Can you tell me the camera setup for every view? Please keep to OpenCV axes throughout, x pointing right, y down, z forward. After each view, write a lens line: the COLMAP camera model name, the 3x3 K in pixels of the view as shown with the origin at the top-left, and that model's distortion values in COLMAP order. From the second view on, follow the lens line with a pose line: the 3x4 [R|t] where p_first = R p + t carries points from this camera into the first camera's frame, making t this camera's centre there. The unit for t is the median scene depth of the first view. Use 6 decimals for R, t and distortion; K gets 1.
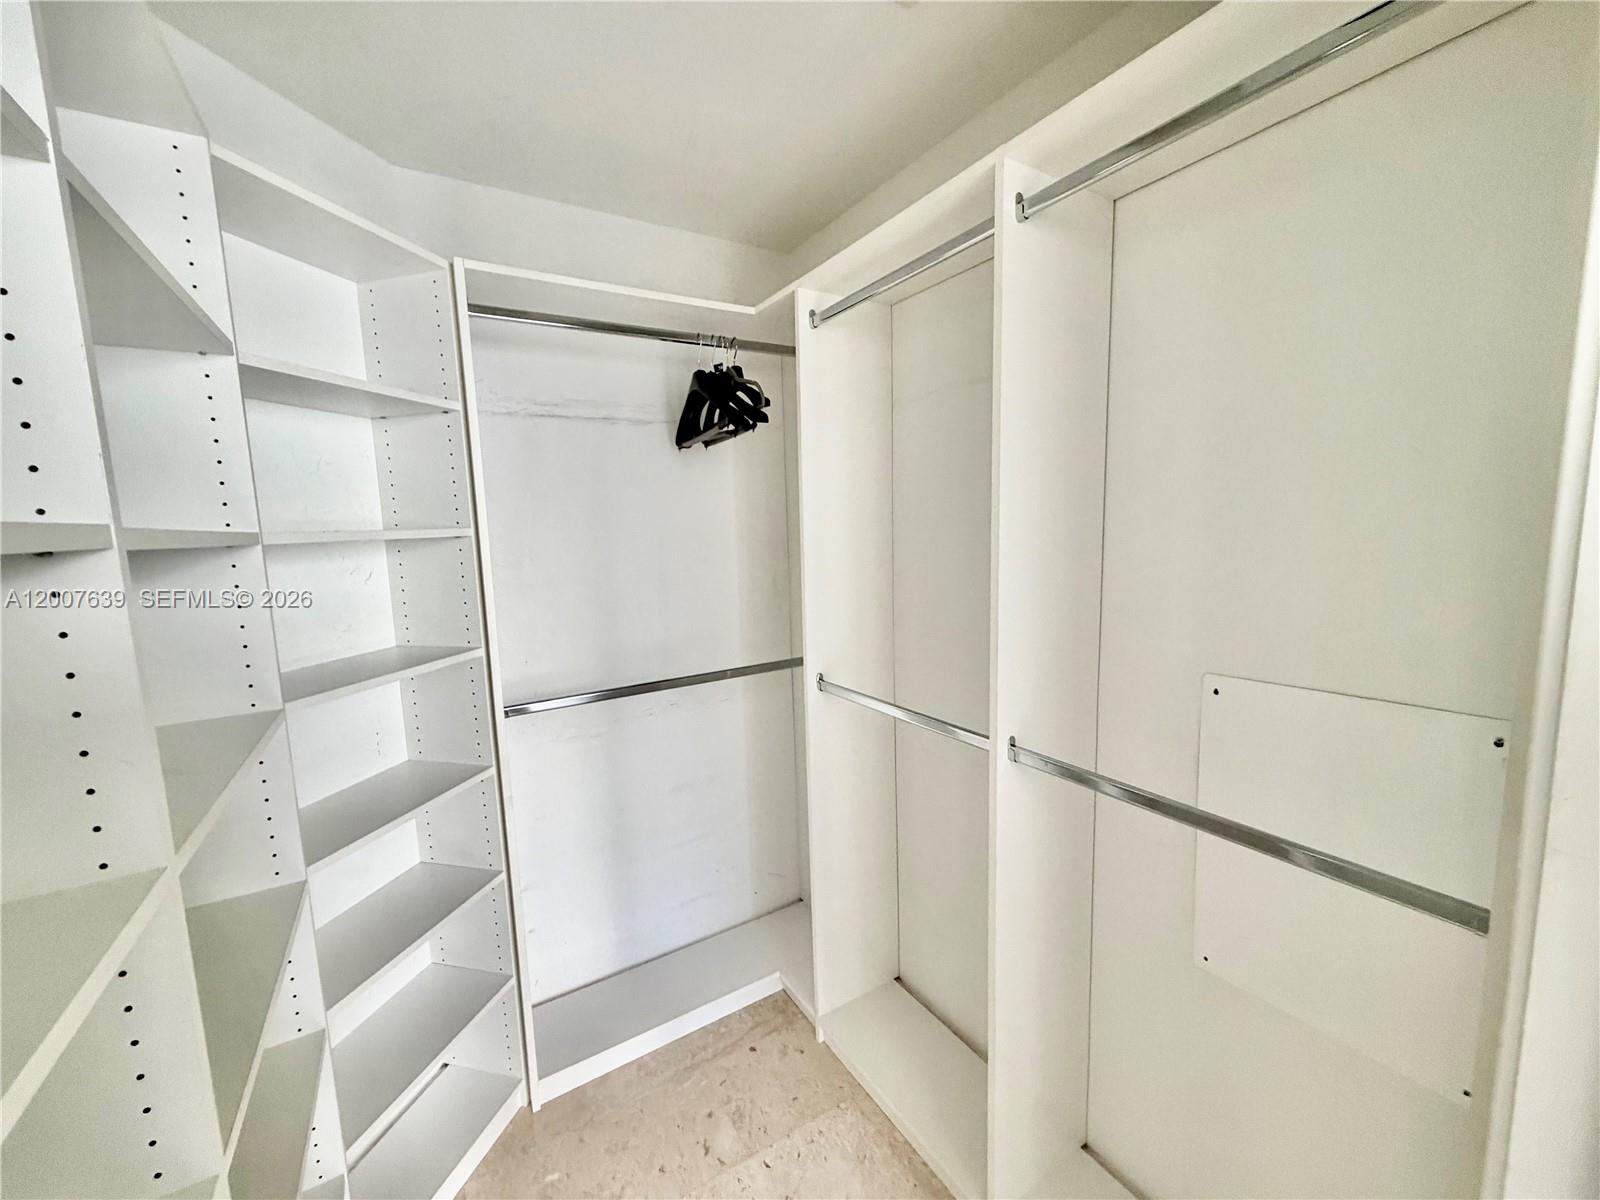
lens RADIAL K [[636.9, 0, 802.2], [0, 636.9, 600.4], [0, 0, 1]] dist [0.000954, -0.000152]
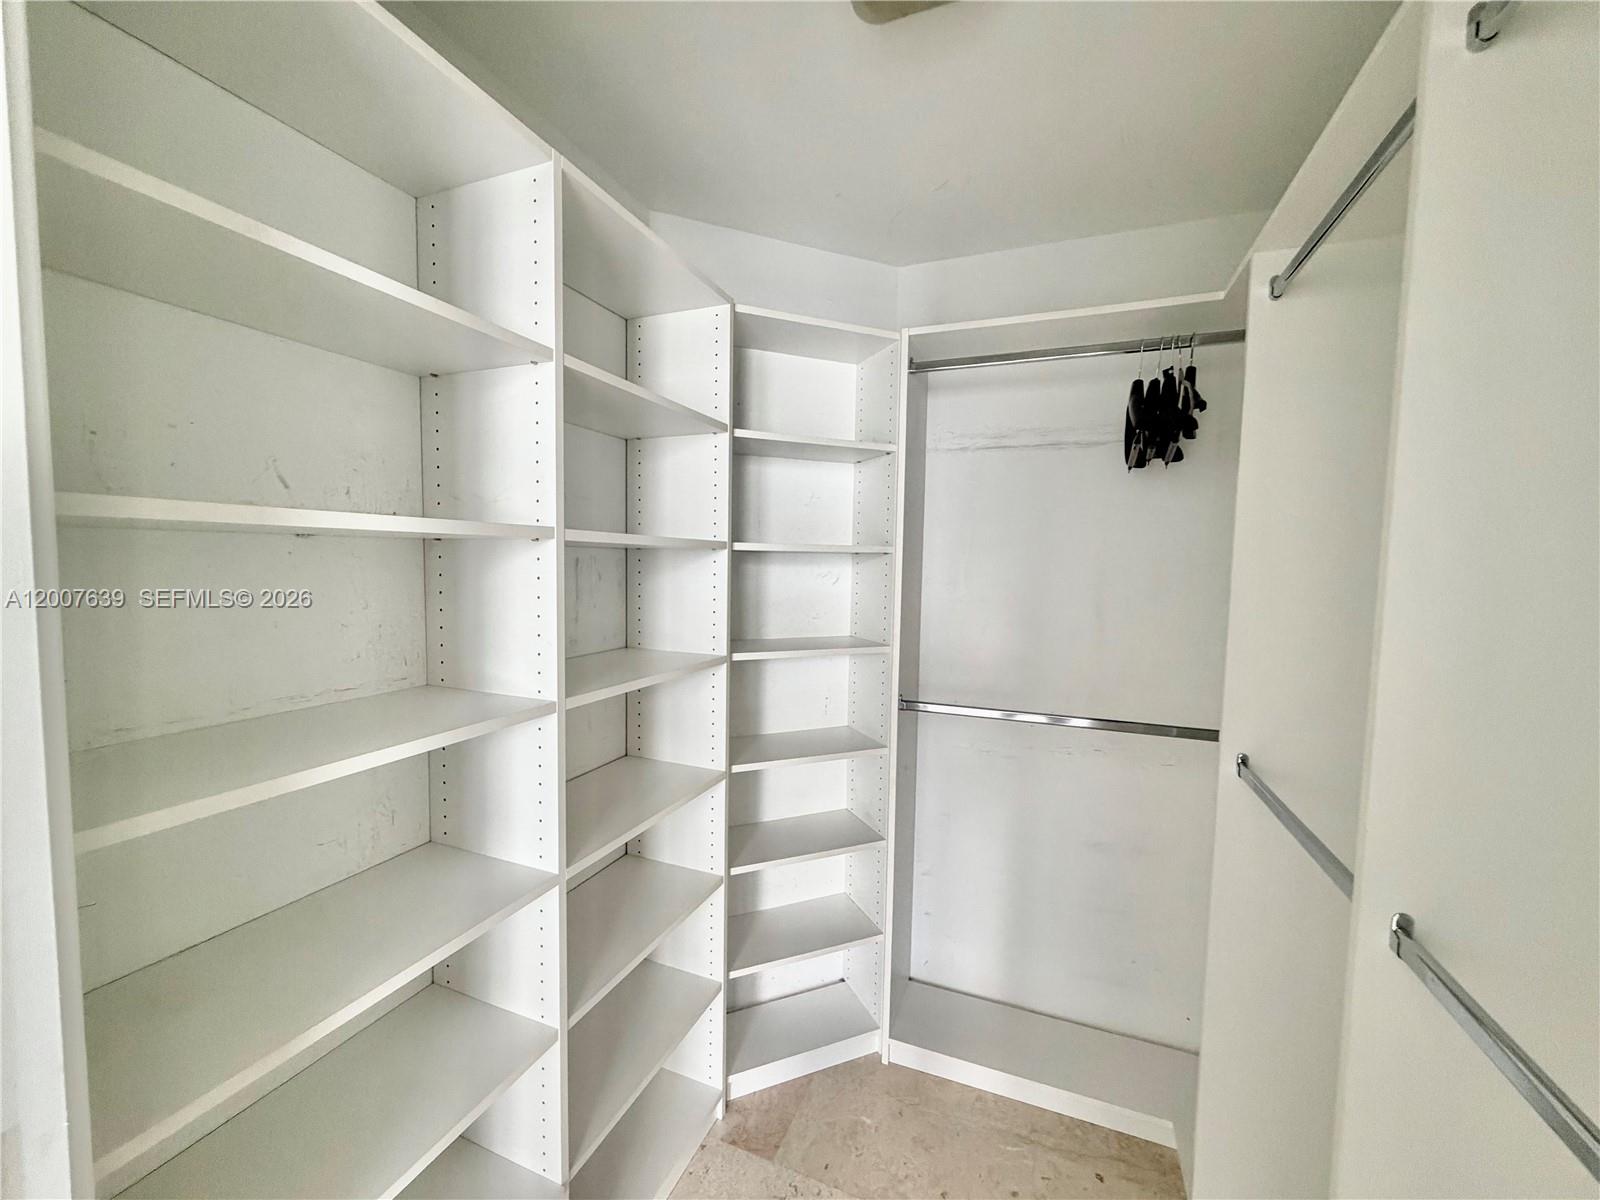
lens RADIAL K [[636.9, 0, 802.2], [0, 636.9, 600.6], [0, 0, 1]] dist [0.000954, -0.000152]
pose [[0.596257, 0.095150, -0.797135, 0.314761], [-0.134928, 0.990704, 0.017329, -0.008247], [0.791374, 0.097223, 0.603553, 0.125789]]
